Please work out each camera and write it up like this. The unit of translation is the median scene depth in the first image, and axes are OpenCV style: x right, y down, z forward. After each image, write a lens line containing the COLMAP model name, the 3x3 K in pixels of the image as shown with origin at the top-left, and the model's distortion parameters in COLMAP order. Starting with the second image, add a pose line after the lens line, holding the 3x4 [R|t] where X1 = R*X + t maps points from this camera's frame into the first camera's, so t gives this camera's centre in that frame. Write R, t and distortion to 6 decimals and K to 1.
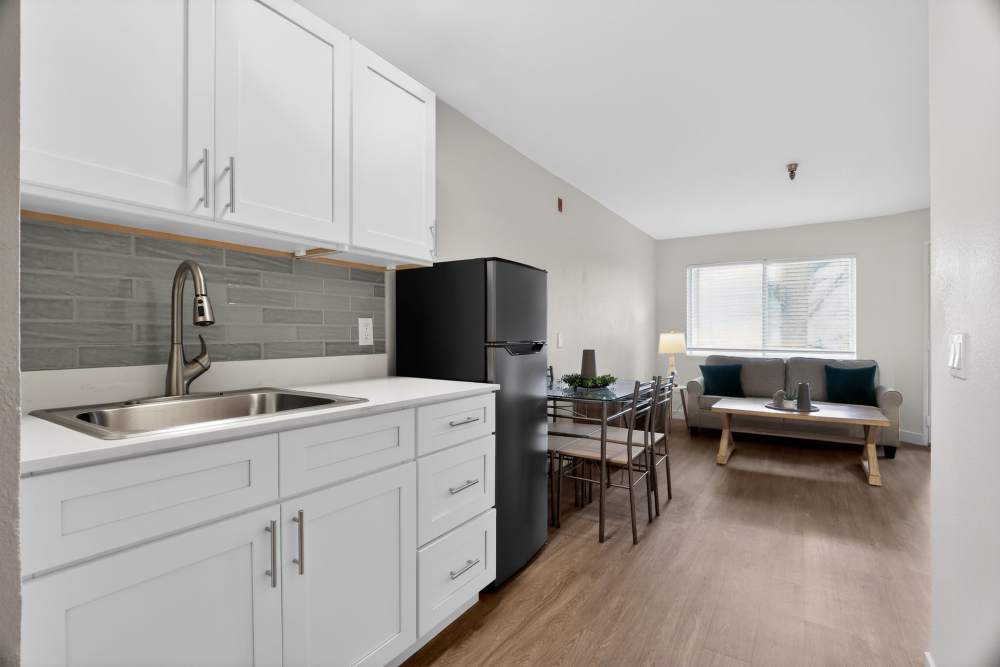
lens RADIAL K [[467.9, 0, 498.6], [0, 467.9, 342.0], [0, 0, 1]] dist [-0.018817, 0.000062]
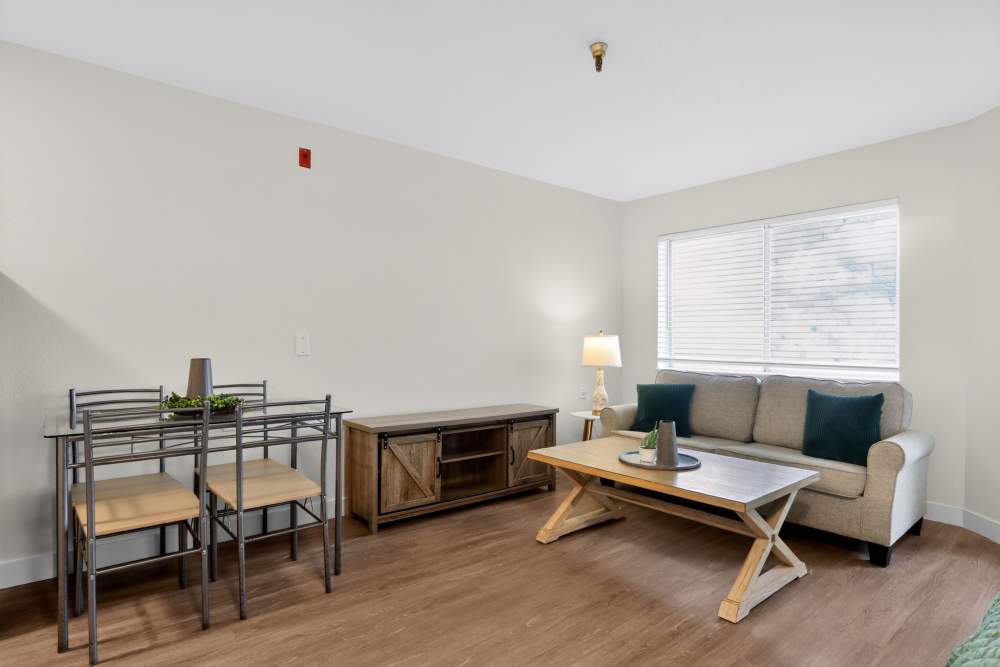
lens RADIAL K [[534.0, 0, 500.0], [0, 534.0, 333.5], [0, 0, 1]] dist [-0.028857, -0.000435]
pose [[0.955207, -0.001783, -0.295933, 0.506492], [-0.006686, 0.999597, -0.027605, -0.000029], [0.295862, 0.028347, 0.954810, 0.234861]]
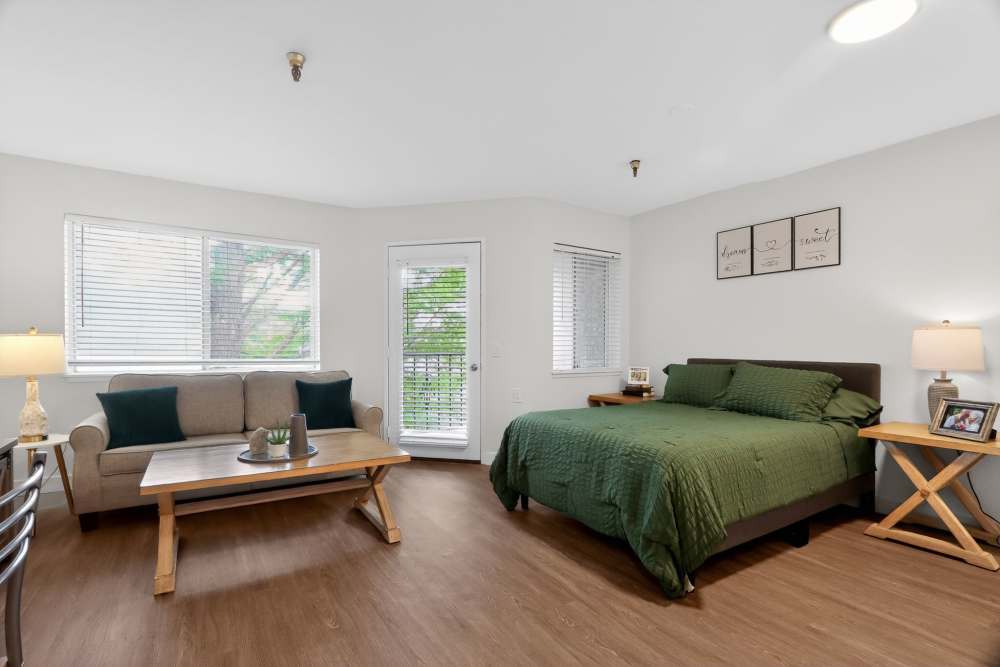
lens RADIAL K [[467.9, 0, 498.6], [0, 467.9, 342.0], [0, 0, 1]] dist [-0.018817, 0.000062]
pose [[0.399674, 0.006578, 0.916634, 0.128676], [0.002350, 0.999964, -0.008201, -0.006251], [-0.916655, 0.005432, 0.399644, 0.371648]]
